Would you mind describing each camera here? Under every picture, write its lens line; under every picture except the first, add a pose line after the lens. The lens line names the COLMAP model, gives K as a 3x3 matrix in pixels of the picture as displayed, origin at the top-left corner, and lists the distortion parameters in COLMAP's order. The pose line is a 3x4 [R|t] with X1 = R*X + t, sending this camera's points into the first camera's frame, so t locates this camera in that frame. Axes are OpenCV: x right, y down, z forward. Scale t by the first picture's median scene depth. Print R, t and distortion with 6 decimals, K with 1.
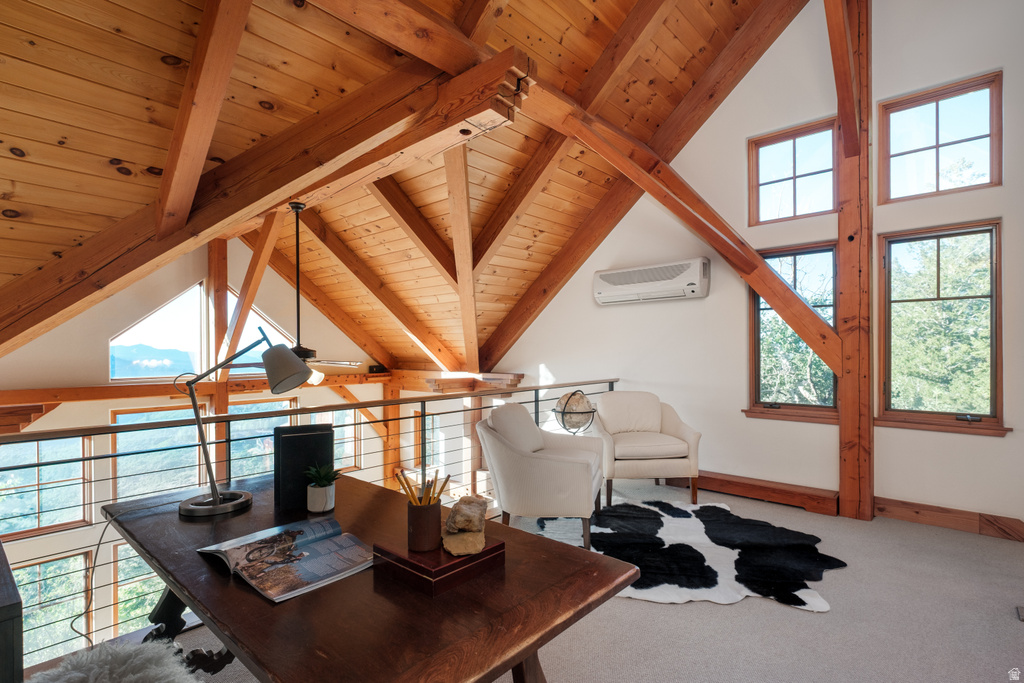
lens RADIAL K [[508.8, 0, 513.5], [0, 508.8, 358.4], [0, 0, 1]] dist [-0.001043, -0.000469]
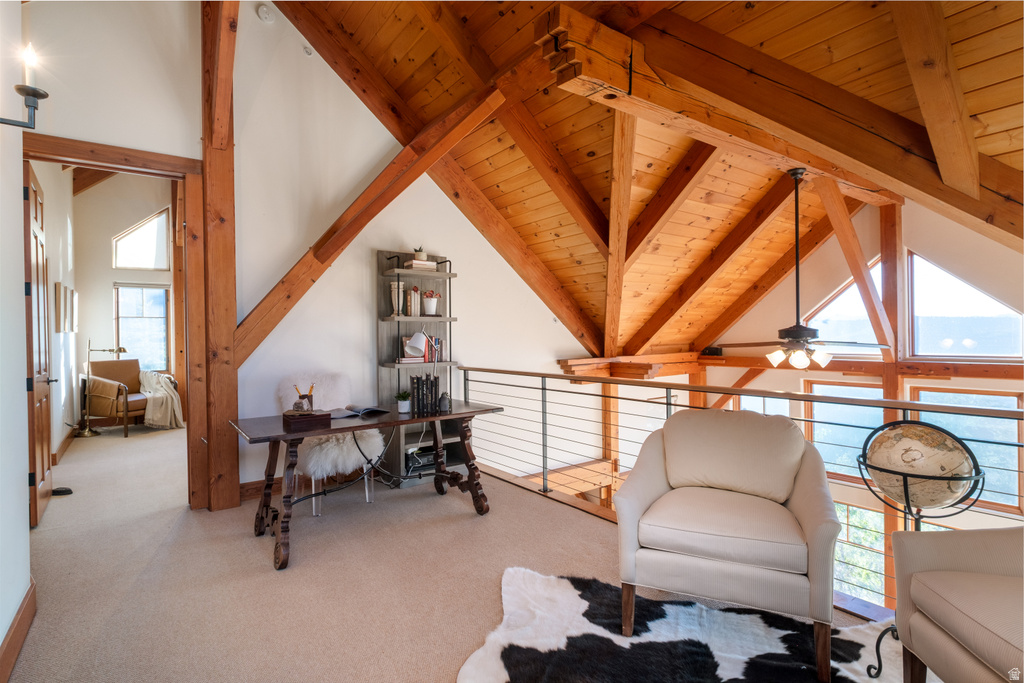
lens RADIAL K [[508.4, 0, 512.0], [0, 508.4, 341.5], [0, 0, 1]] dist [0.000906, 0.000305]
pose [[-0.217377, 0.019807, -0.975887, 0.898206], [0.001255, 0.999799, 0.020013, -0.019480], [0.976087, 0.003126, -0.217358, 1.081575]]
